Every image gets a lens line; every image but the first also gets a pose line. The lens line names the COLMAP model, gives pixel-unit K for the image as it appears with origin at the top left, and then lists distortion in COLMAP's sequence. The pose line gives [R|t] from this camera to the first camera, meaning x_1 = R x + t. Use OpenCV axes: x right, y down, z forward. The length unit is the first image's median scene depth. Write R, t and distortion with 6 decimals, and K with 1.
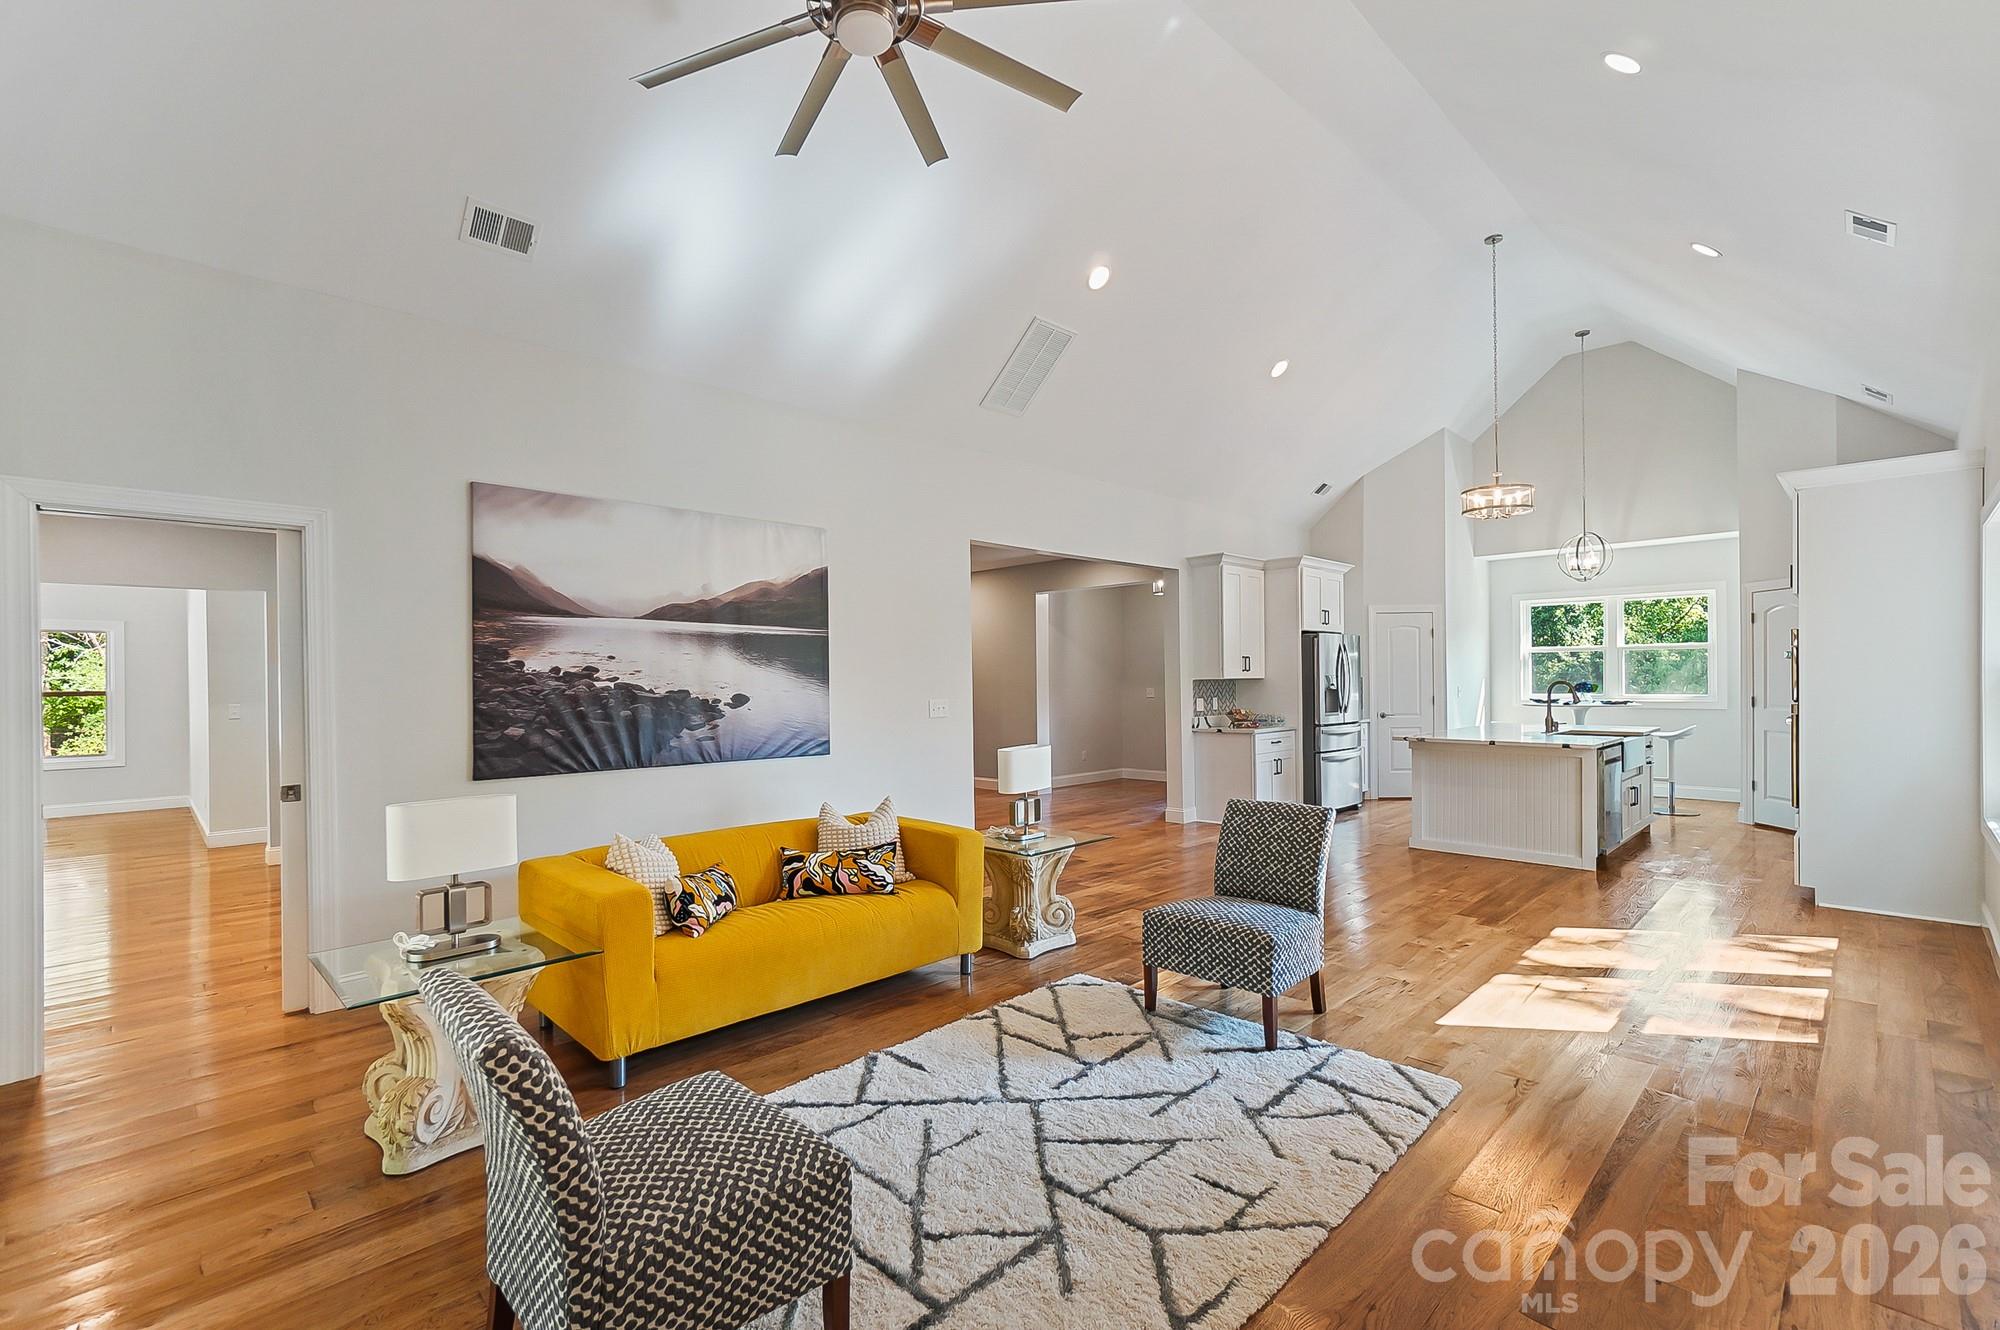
lens RADIAL K [[885.9, 0, 940.9], [0, 885.9, 694.7], [0, 0, 1]] dist [-0.026603, 0.000117]
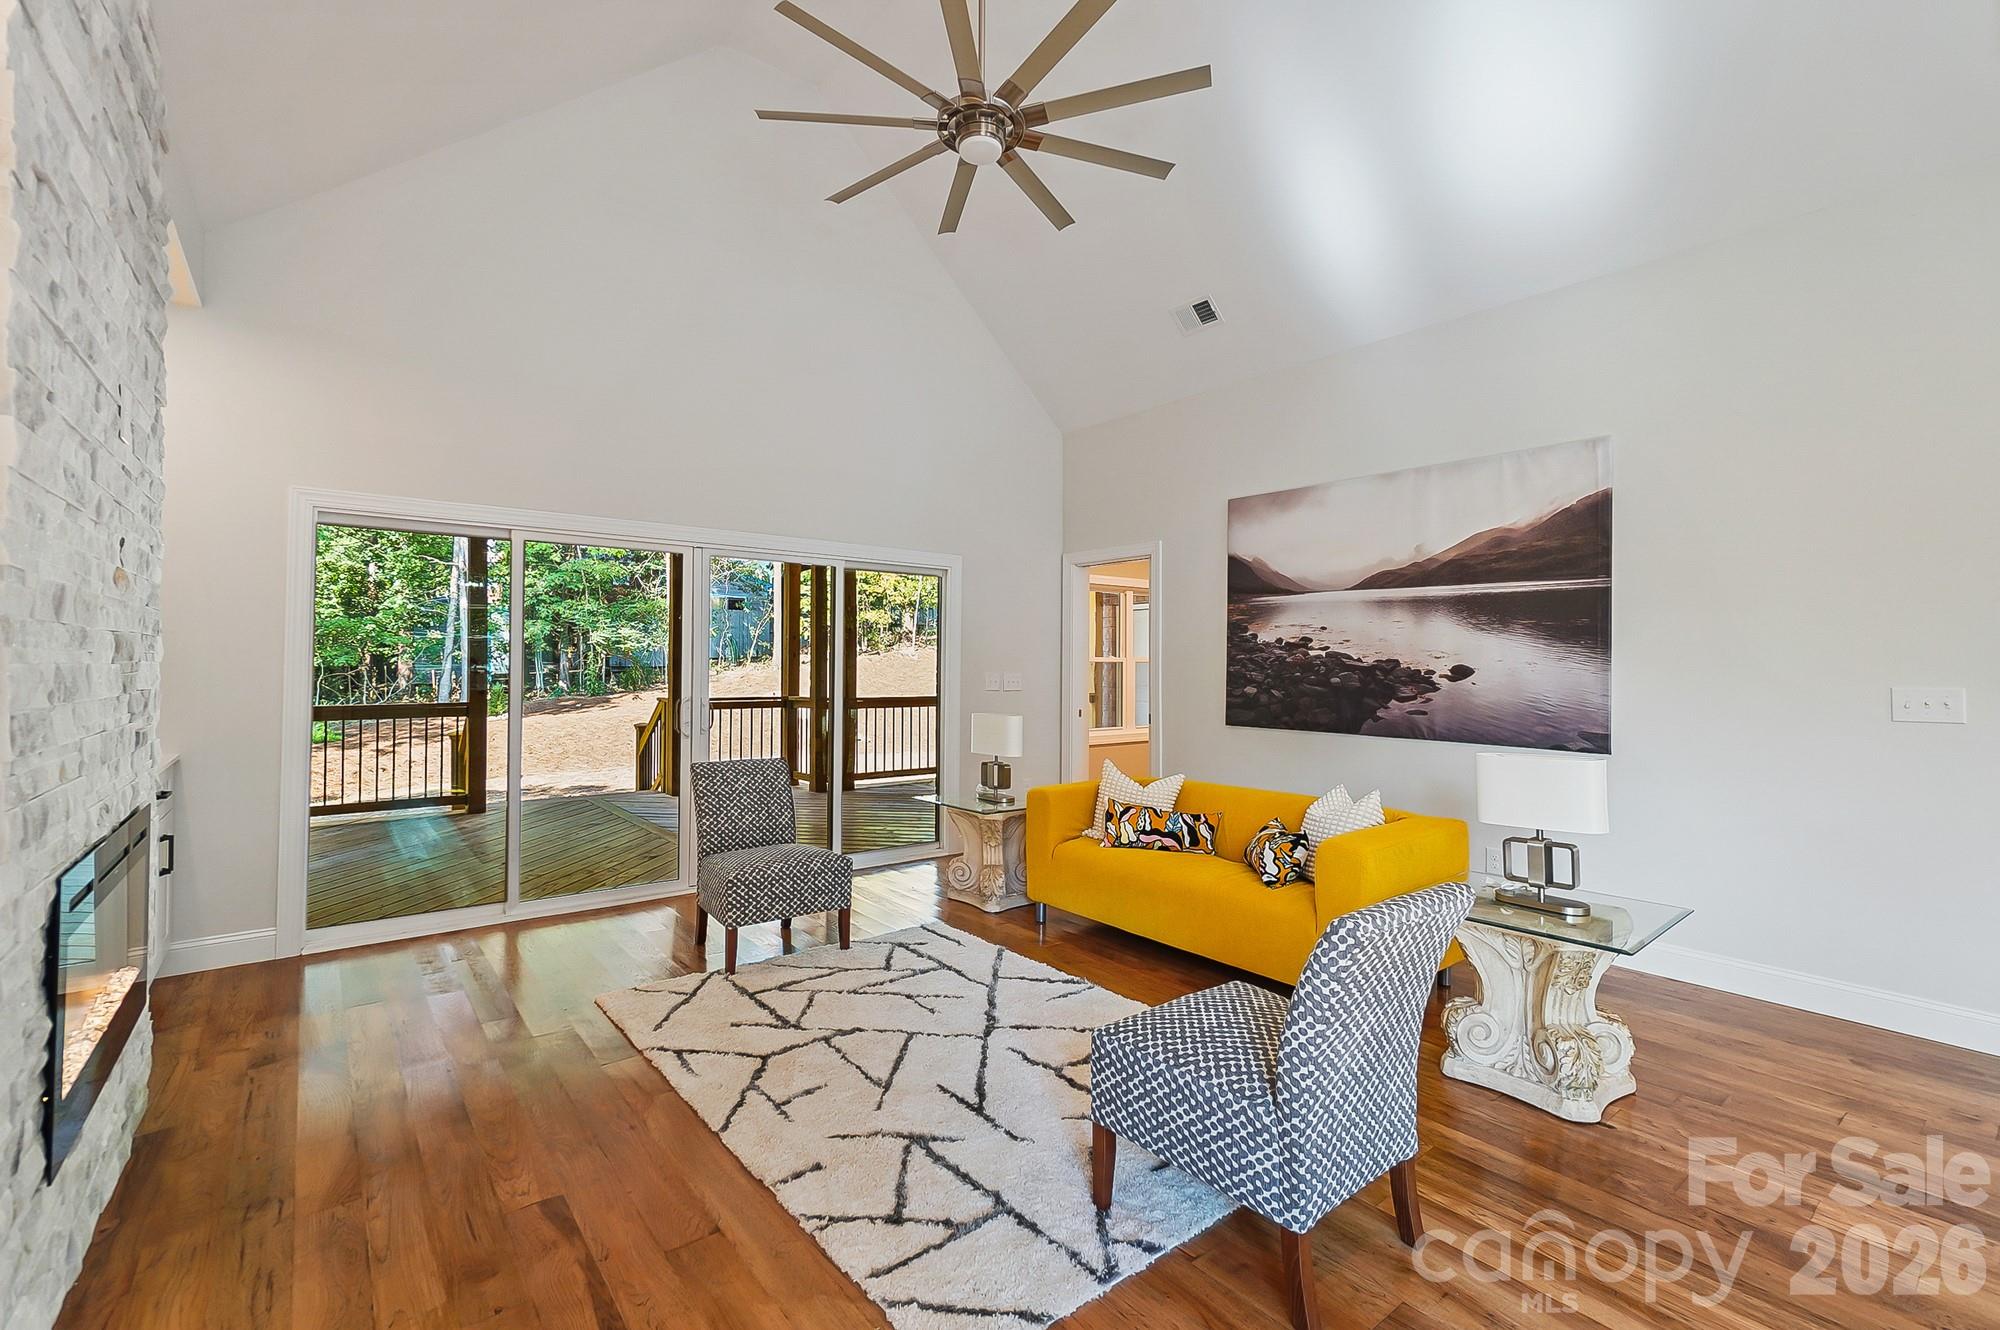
lens RADIAL K [[872.2, 0, 995.7], [0, 872.2, 658.9], [0, 0, 1]] dist [-0.010233, -0.000015]
pose [[-0.081670, 0.007305, -0.996633, 0.740341], [-0.019152, 0.999777, 0.008898, -0.006516], [0.996475, 0.019814, -0.081512, 0.696532]]
